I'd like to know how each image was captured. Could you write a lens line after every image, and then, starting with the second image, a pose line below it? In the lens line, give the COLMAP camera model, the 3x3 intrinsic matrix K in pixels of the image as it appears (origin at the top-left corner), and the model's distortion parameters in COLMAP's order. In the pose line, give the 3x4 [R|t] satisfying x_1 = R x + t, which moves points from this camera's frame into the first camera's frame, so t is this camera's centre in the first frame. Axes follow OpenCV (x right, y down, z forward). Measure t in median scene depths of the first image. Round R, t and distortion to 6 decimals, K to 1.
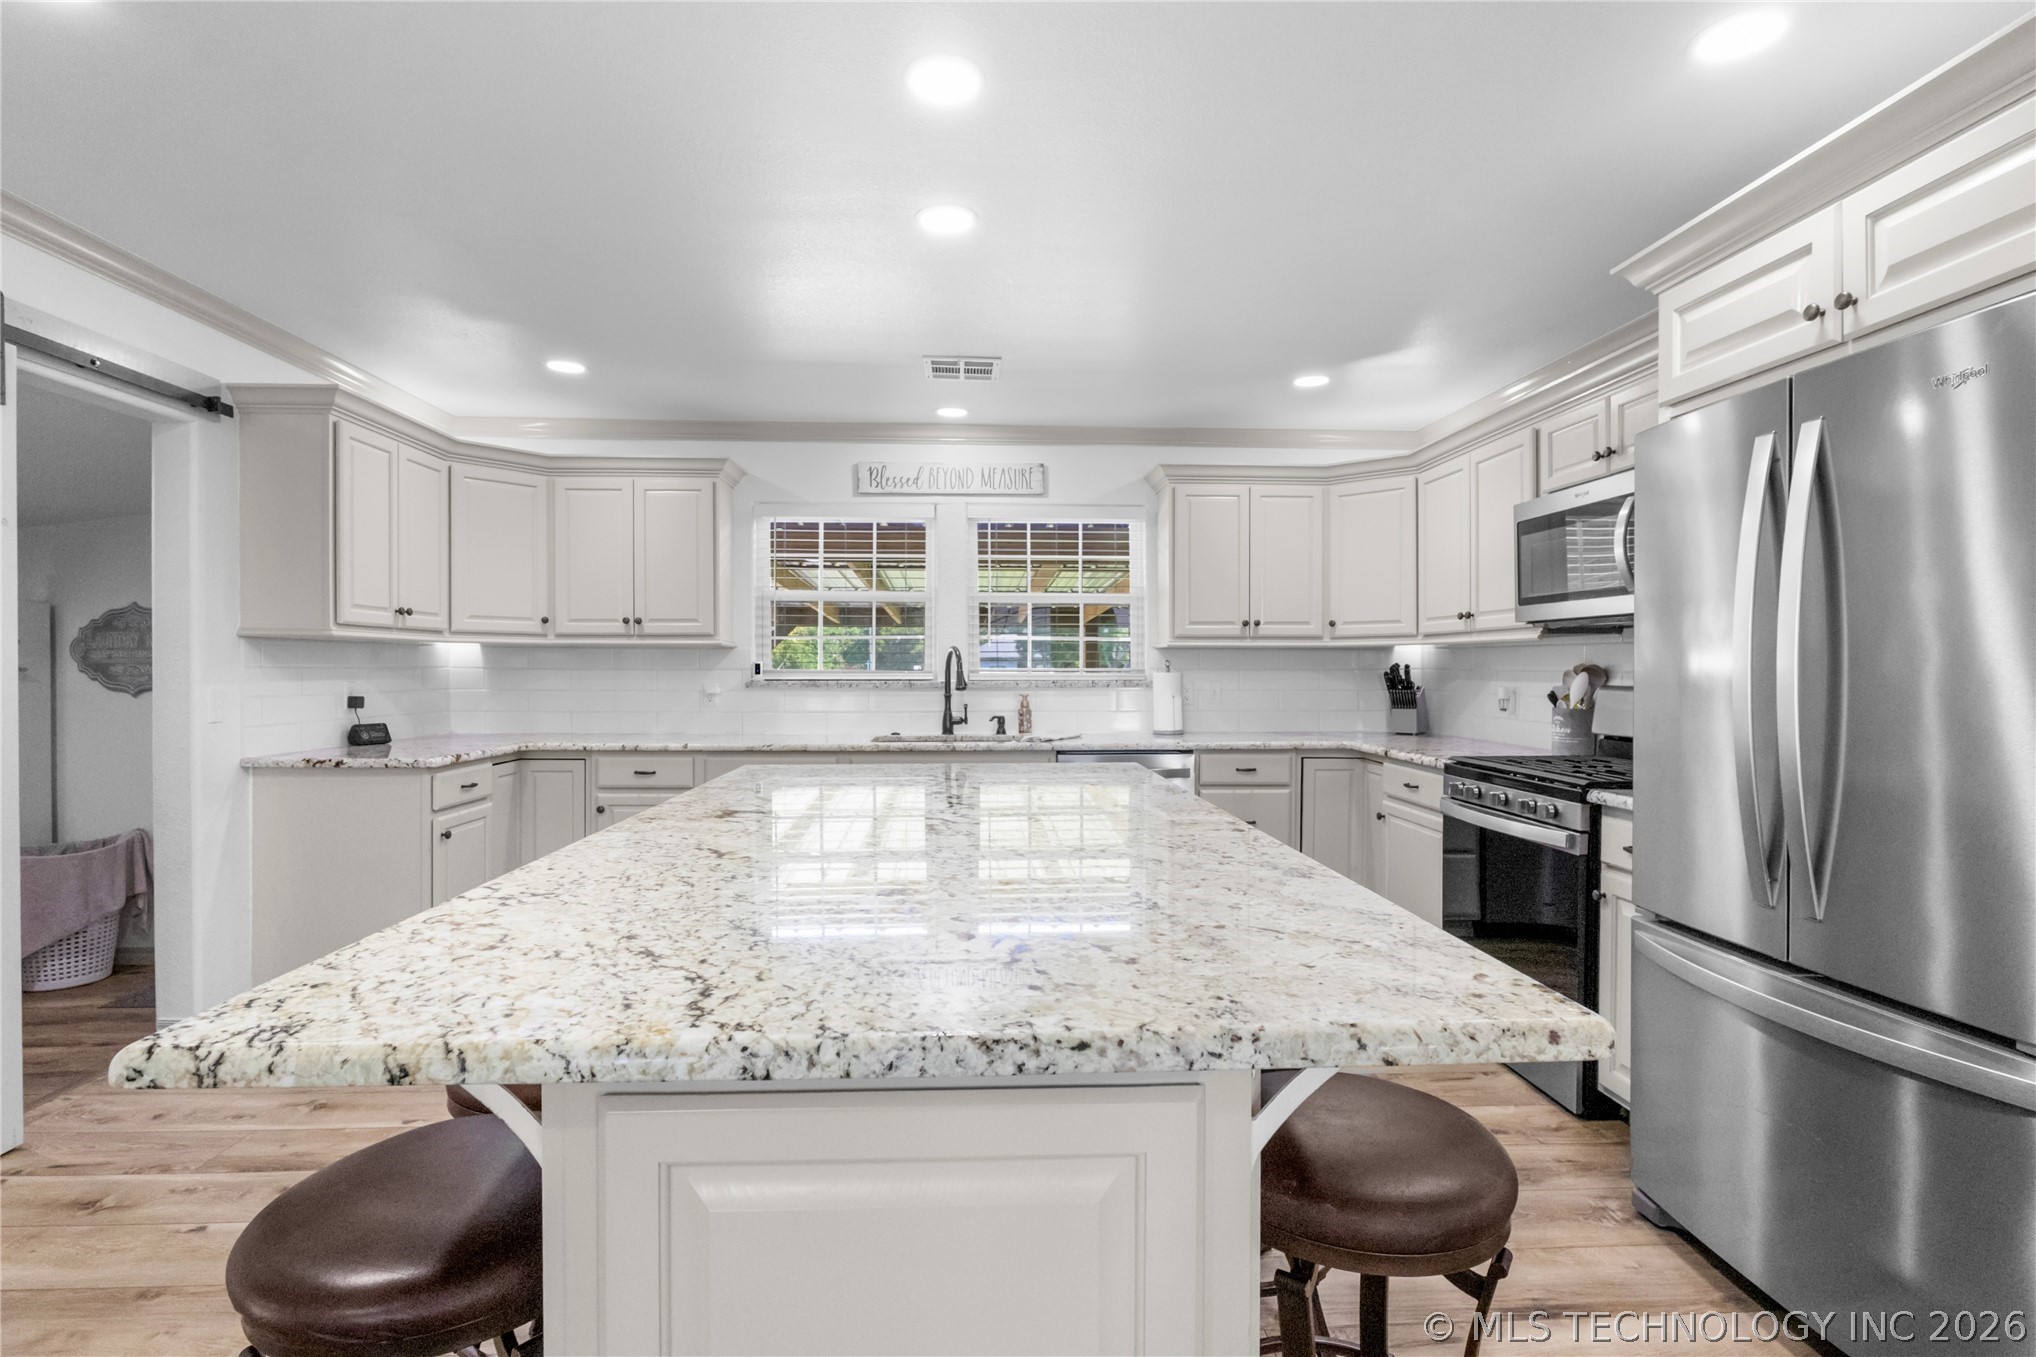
lens RADIAL K [[975.4, 0, 1016.0], [0, 975.4, 671.8], [0, 0, 1]] dist [-0.011547, 0.002004]
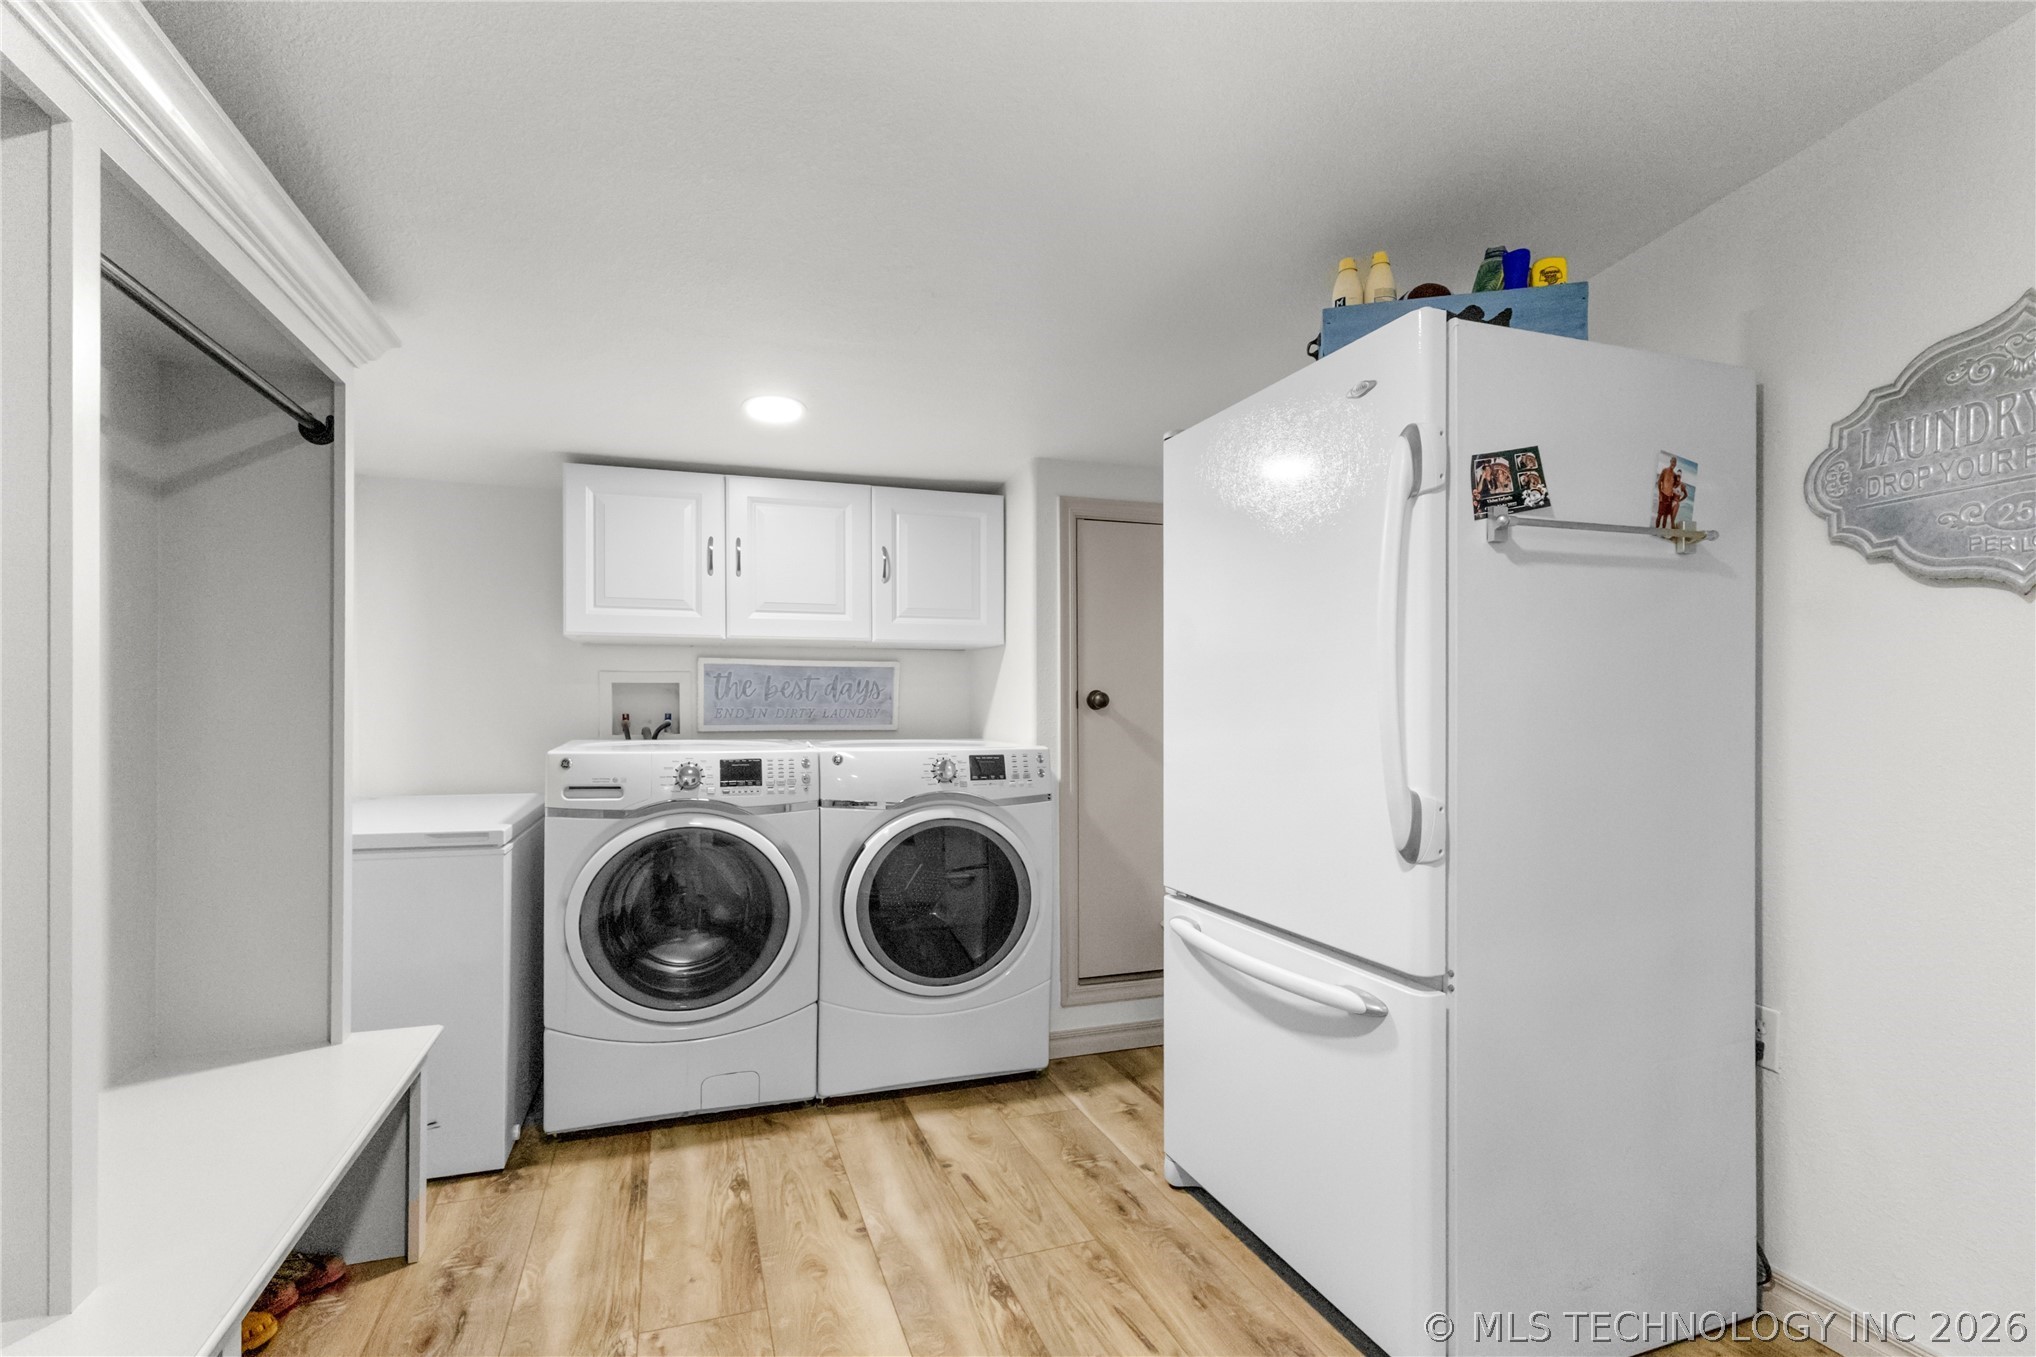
lens RADIAL K [[937.4, 0, 1027.4], [0, 937.4, 697.6], [0, 0, 1]] dist [-0.002662, 0.000855]
pose [[0.296270, -0.009106, -0.955061, -0.696624], [0.002264, 0.999958, -0.008831, 0.058461], [0.955101, 0.000454, 0.296278, 0.583729]]
